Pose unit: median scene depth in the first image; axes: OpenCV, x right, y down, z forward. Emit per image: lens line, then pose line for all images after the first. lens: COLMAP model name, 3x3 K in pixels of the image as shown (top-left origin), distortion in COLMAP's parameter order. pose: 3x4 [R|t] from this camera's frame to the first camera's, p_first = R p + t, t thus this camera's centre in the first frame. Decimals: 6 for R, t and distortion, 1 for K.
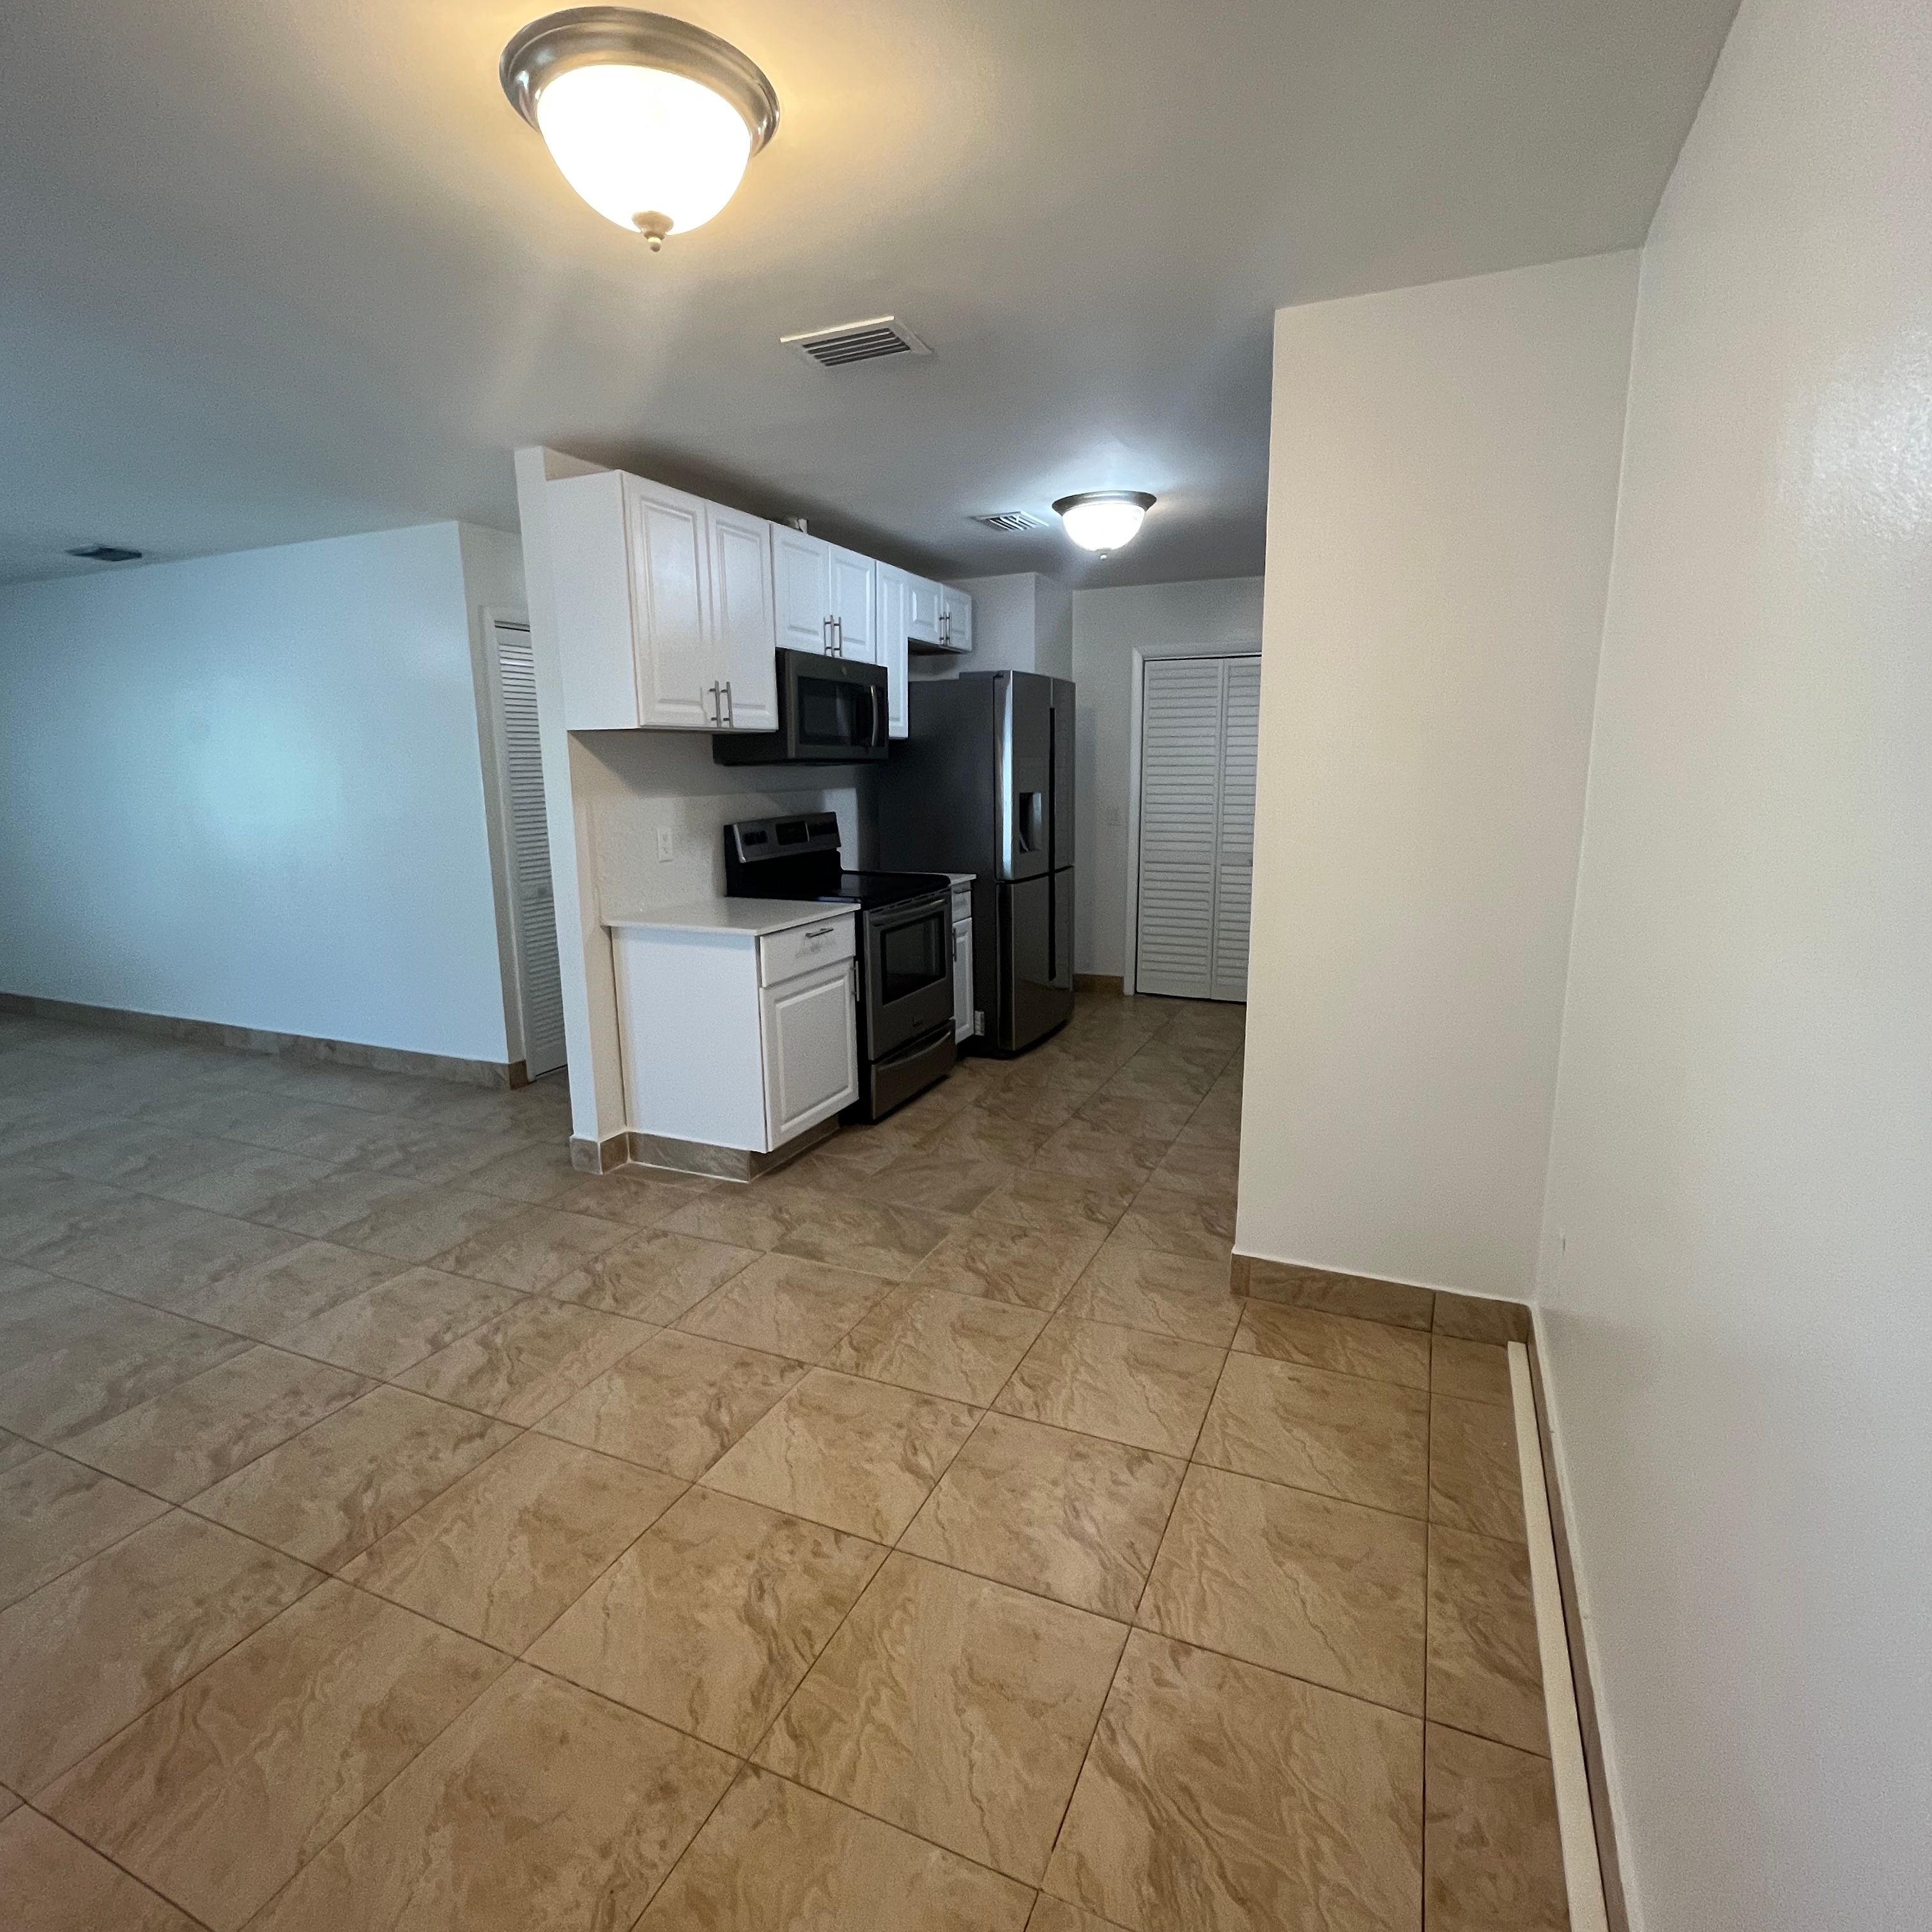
lens RADIAL K [[1039.5, 0, 970.0], [0, 1039.5, 963.8], [0, 0, 1]] dist [-0.005148, 0.000458]
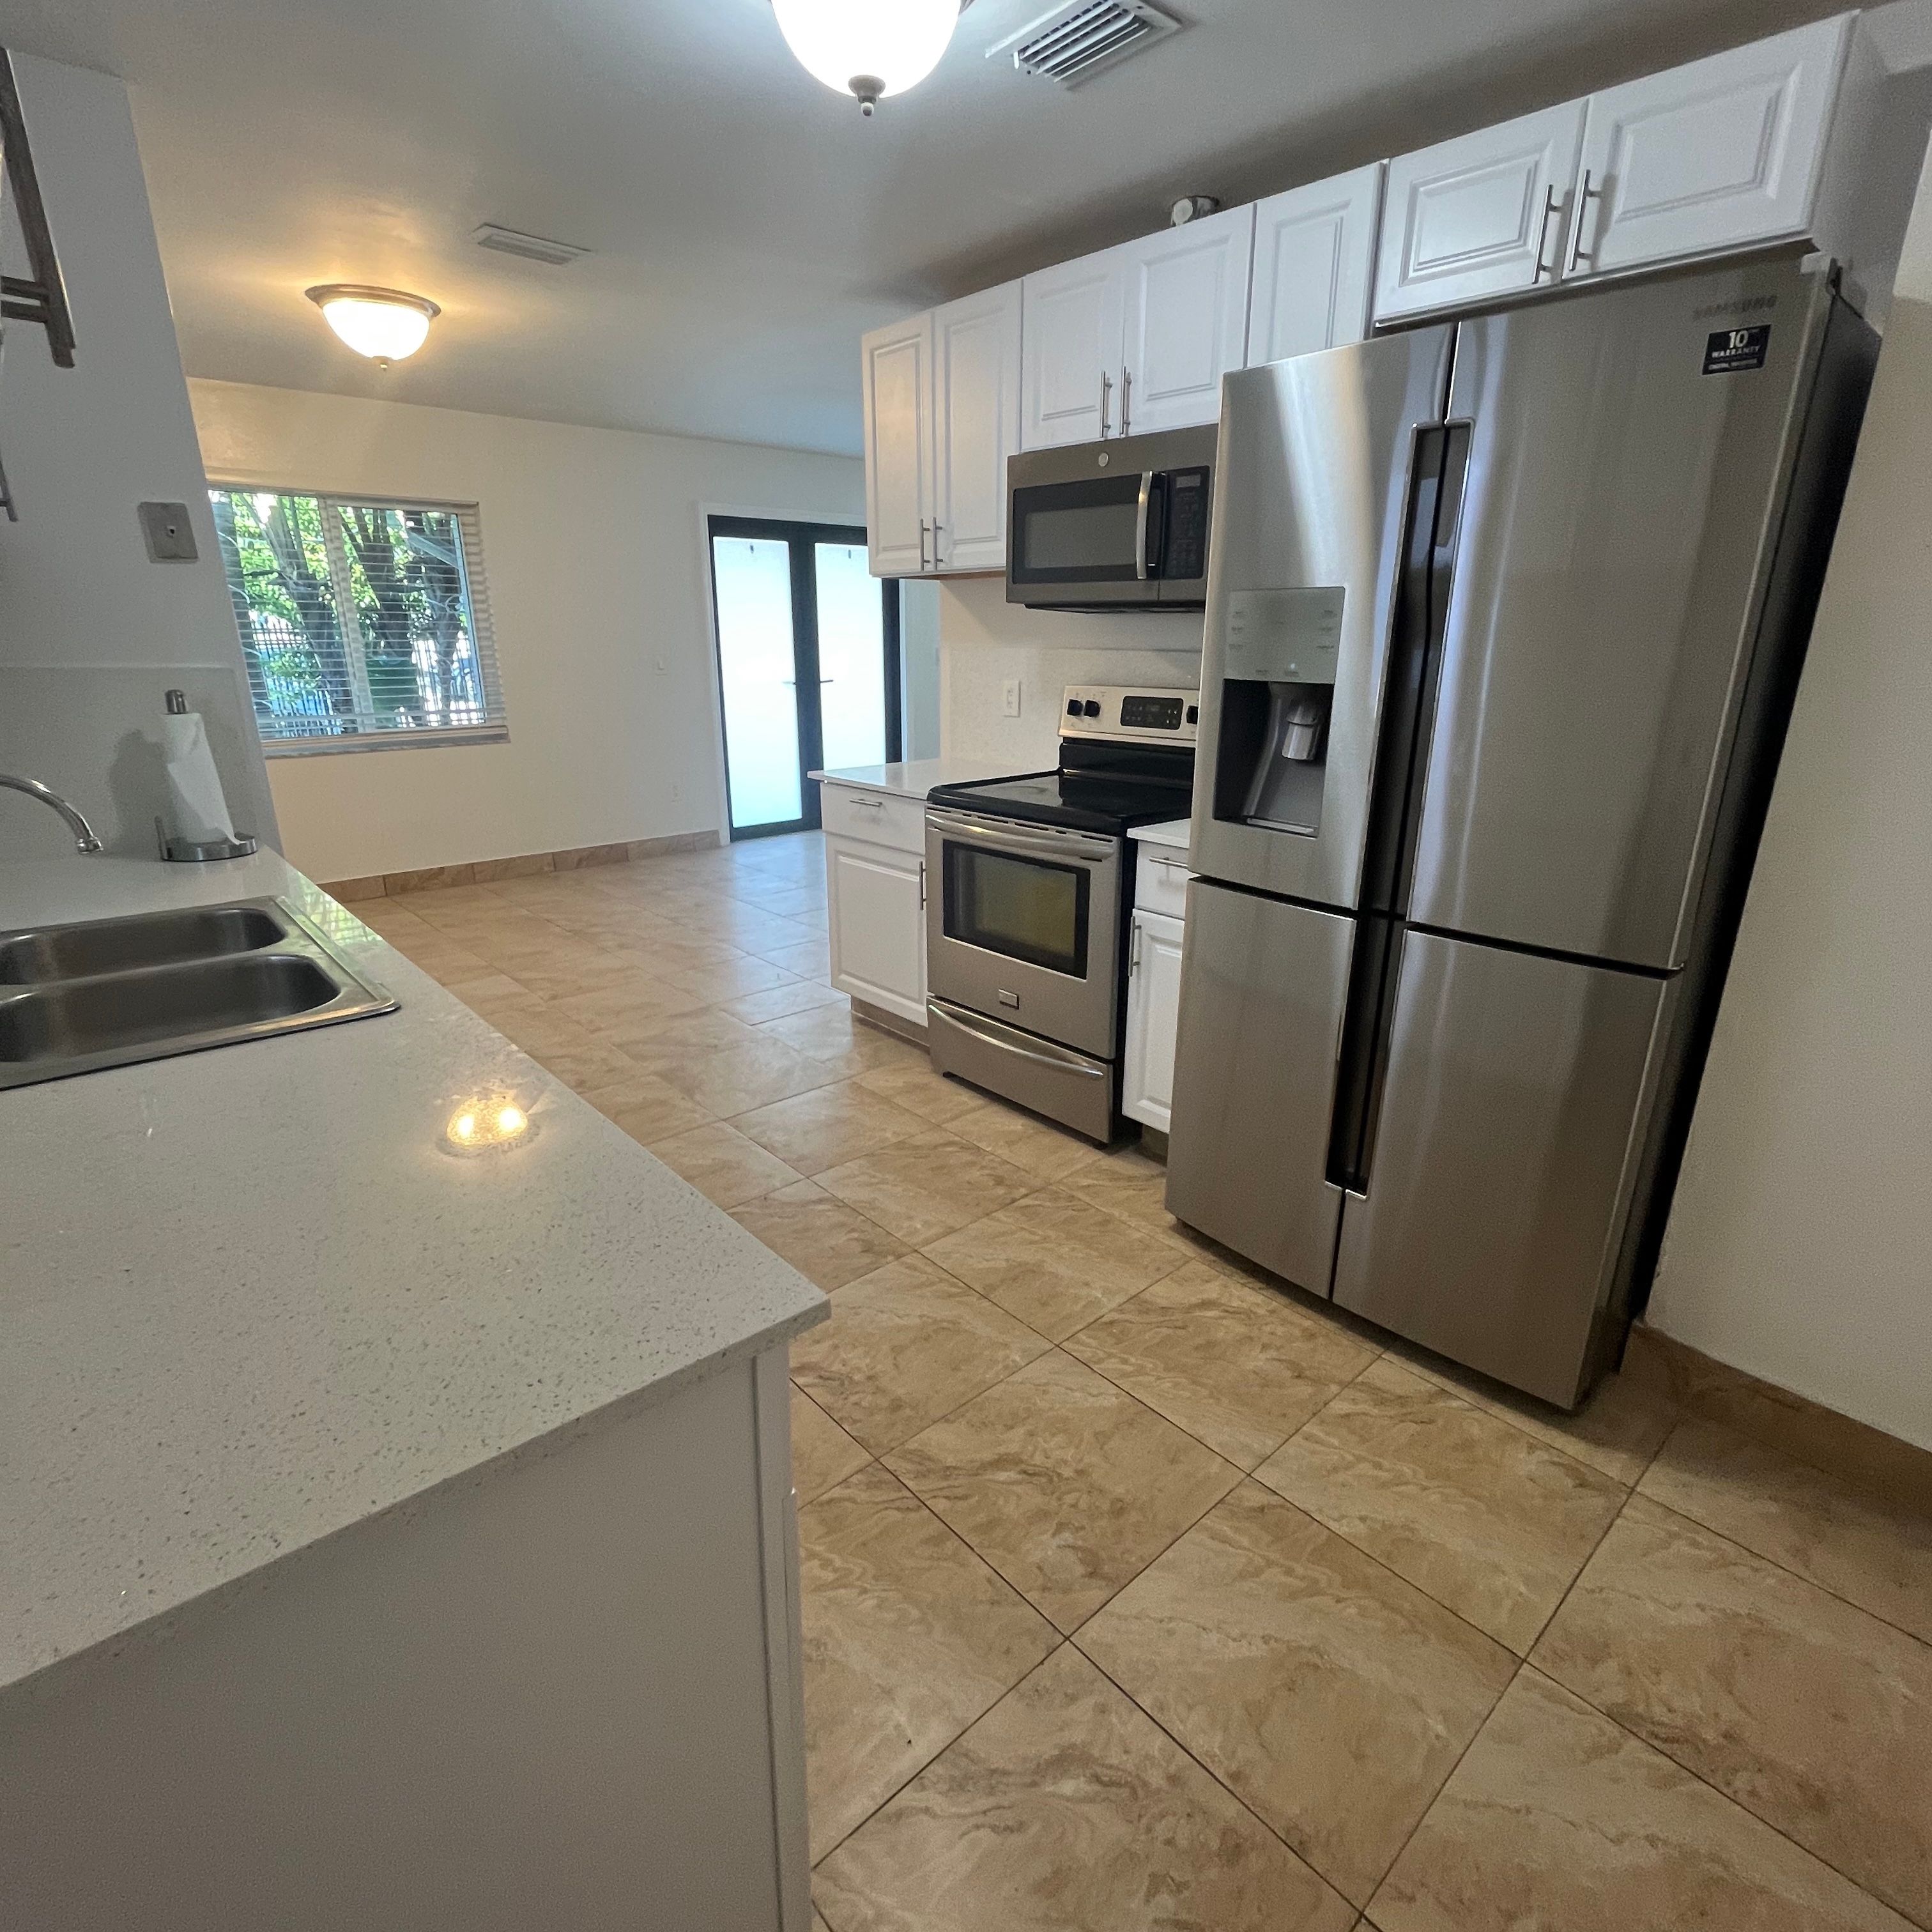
lens RADIAL K [[1039.5, 0, 980.9], [0, 1039.5, 965.4], [0, 0, 1]] dist [-0.005148, 0.000458]
pose [[-0.403741, 0.293210, -0.866615, 0.580788], [-0.171820, 0.906094, 0.386616, -0.243323], [0.898594, 0.304994, -0.315448, 1.278504]]
